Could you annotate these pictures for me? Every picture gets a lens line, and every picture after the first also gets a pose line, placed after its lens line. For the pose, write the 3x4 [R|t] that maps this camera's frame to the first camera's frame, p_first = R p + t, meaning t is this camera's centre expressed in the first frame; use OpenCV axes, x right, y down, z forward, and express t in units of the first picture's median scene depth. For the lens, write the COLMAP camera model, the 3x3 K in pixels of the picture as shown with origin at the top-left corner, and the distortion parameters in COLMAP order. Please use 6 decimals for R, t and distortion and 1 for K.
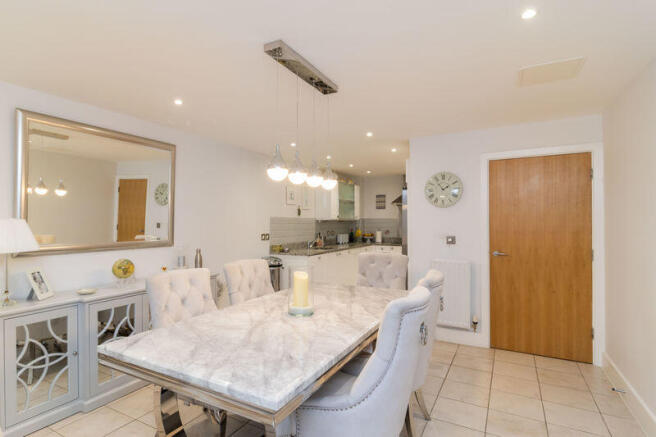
lens RADIAL K [[354.3, 0, 328.0], [0, 354.3, 218.5], [0, 0, 1]] dist [-0.000025, 0.000007]
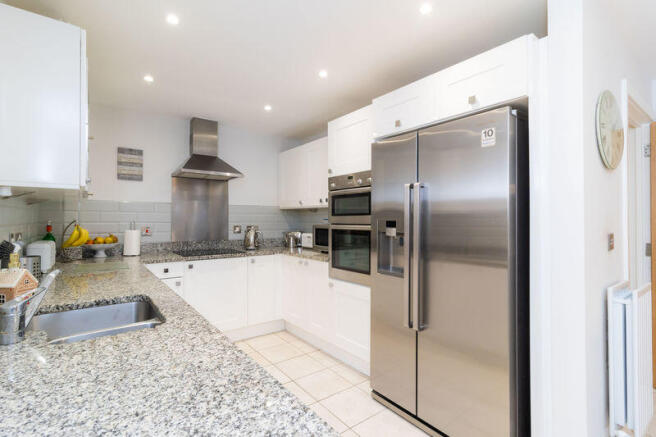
lens RADIAL K [[312.2, 0, 328.2], [0, 312.2, 212.7], [0, 0, 1]] dist [-0.002073, 0.000084]
pose [[0.431465, 0.014652, 0.902011, -0.104507], [-0.011491, 0.999876, -0.010746, 0.016677], [-0.902056, -0.005729, 0.431580, 0.646200]]
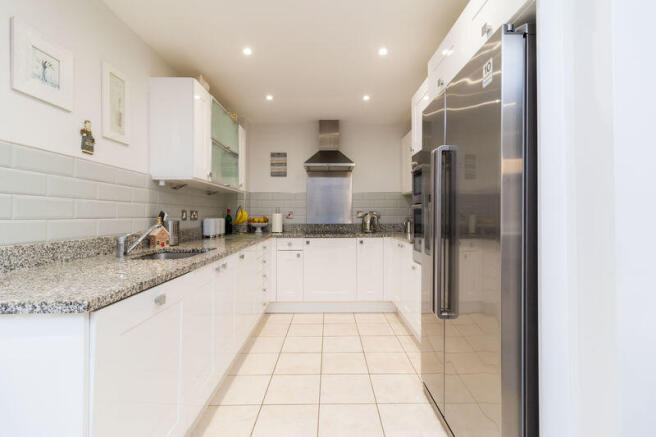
lens RADIAL K [[312.2, 0, 328.2], [0, 312.2, 212.7], [0, 0, 1]] dist [-0.002073, 0.000084]
pose [[0.895292, -0.000316, 0.445480, -0.011198], [-0.000888, 0.999996, 0.002495, 0.034957], [-0.445479, -0.002629, 0.895289, 0.527117]]
